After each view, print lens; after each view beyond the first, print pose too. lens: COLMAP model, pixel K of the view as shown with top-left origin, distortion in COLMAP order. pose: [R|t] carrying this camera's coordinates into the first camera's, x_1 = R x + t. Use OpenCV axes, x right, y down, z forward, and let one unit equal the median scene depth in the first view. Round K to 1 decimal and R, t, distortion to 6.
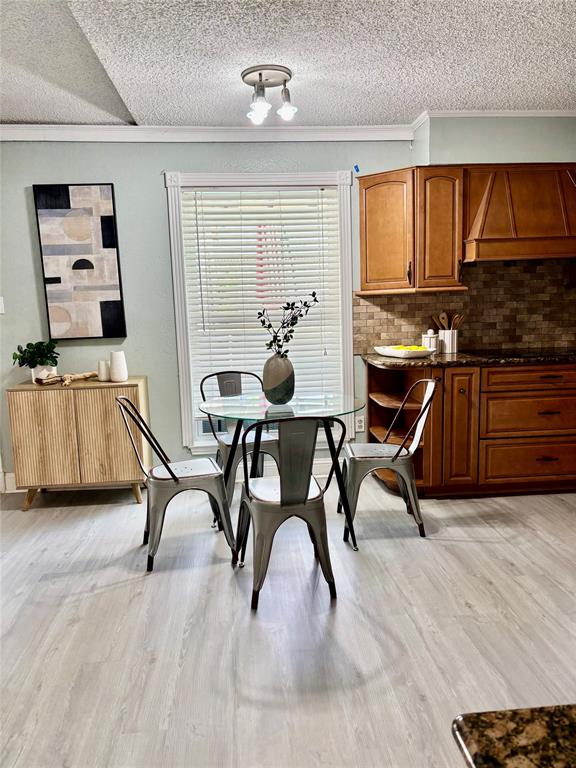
lens RADIAL K [[580.7, 0, 291.7], [0, 580.7, 387.3], [0, 0, 1]] dist [0.044306, -0.060202]
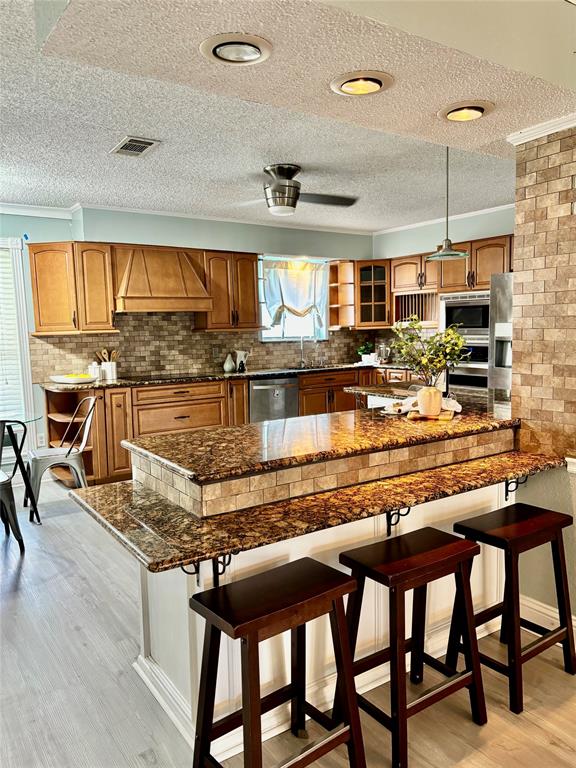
lens RADIAL K [[580.7, 0, 290.3], [0, 580.7, 389.1], [0, 0, 1]] dist [0.044306, -0.060202]
pose [[0.870485, -0.041994, 0.490401, -0.028248], [0.073278, 0.996307, -0.044755, 0.057489], [-0.486710, 0.074894, 0.870347, -0.384696]]
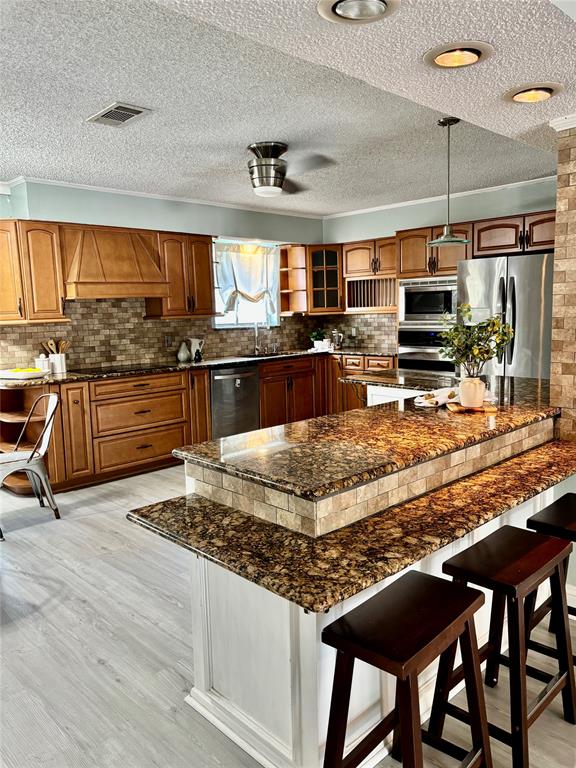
lens RADIAL K [[580.7, 0, 289.0], [0, 580.7, 382.7], [0, 0, 1]] dist [0.044306, -0.060202]
pose [[0.776427, -0.072905, 0.625976, -0.129835], [0.103533, 0.994546, -0.012586, 0.028208], [-0.621644, 0.074581, 0.779741, -0.256733]]
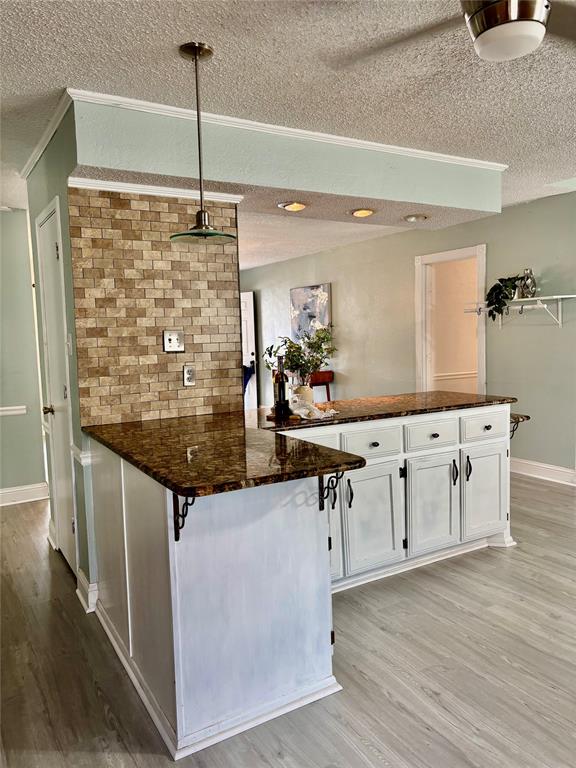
lens RADIAL K [[580.7, 0, 288.2], [0, 580.7, 383.5], [0, 0, 1]] dist [0.044306, -0.060202]
pose [[-0.901560, 0.093394, -0.422454, 0.837923], [-0.011552, 0.970880, 0.239290, -0.172035], [0.432500, 0.220614, -0.874227, 0.878263]]
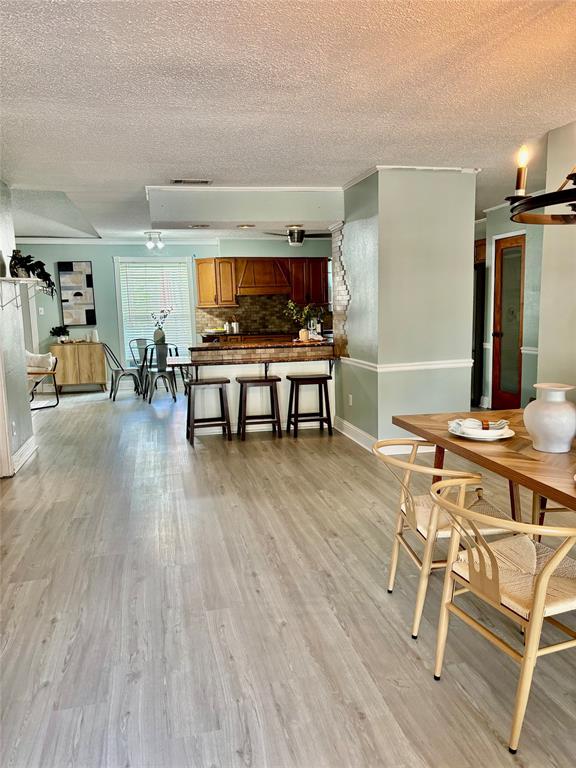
lens RADIAL K [[580.7, 0, 295.4], [0, 580.7, 388.8], [0, 0, 1]] dist [0.044306, -0.060202]
pose [[0.989938, -0.014018, 0.140806, 0.188894], [0.016445, 0.999735, -0.016088, 0.239307], [-0.140543, 0.018241, 0.989907, -1.543712]]
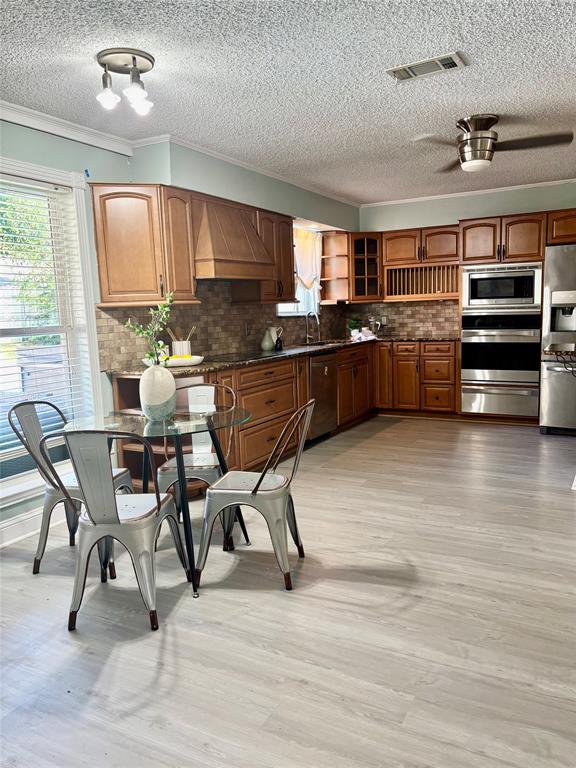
lens RADIAL K [[580.7, 0, 286.0], [0, 580.7, 389.9], [0, 0, 1]] dist [0.044306, -0.060202]
pose [[0.561734, -0.105129, 0.820611, -0.549417], [0.145719, 0.988959, 0.026947, -0.009786], [-0.814384, 0.104441, 0.570851, 0.255728]]
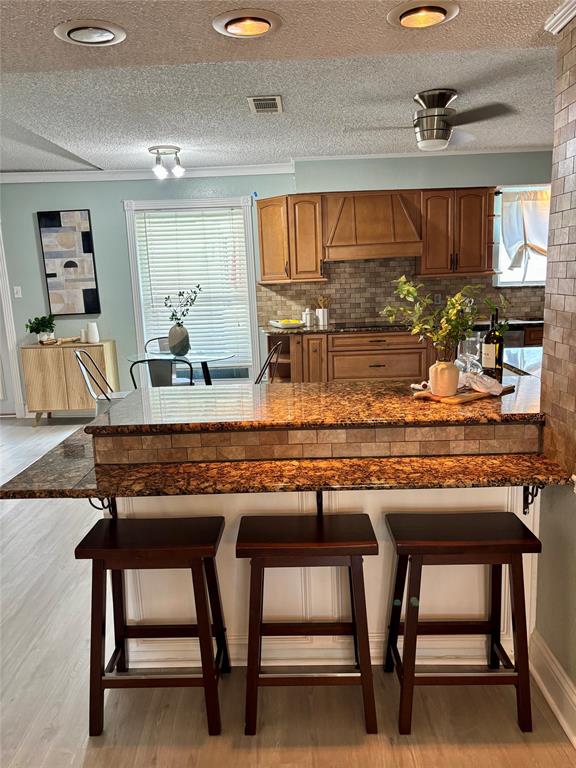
lens RADIAL K [[580.7, 0, 287.4], [0, 580.7, 389.6], [0, 0, 1]] dist [0.044306, -0.060202]
pose [[0.994721, 0.012486, -0.101857, 0.360673], [-0.007969, 0.998972, 0.044636, 0.039119], [0.102310, -0.043589, 0.993797, -0.454476]]
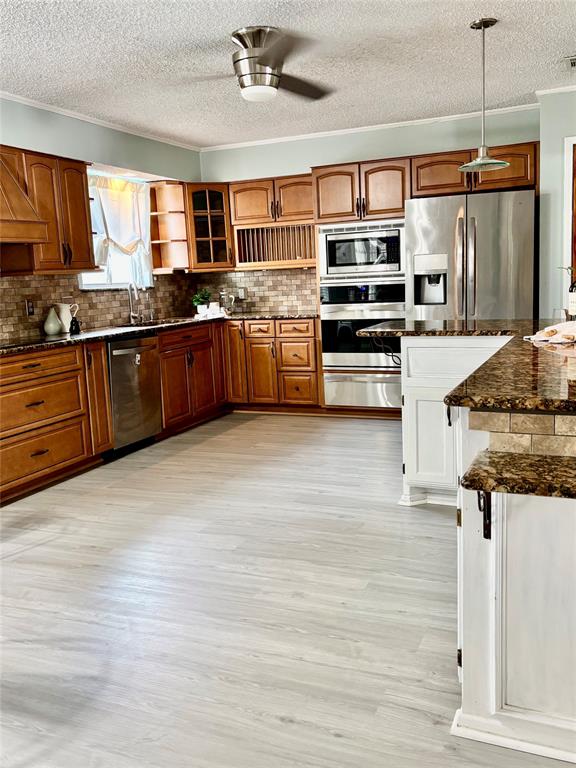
lens RADIAL K [[696.2, 0, 286.3], [0, 696.2, 379.6], [0, 0, 1]] dist [0.027720, 0.000000]
pose [[0.480474, -0.123863, 0.868218, -0.338347], [0.168122, 0.984624, 0.047431, 0.019492], [-0.860744, 0.123177, 0.493911, 0.081922]]
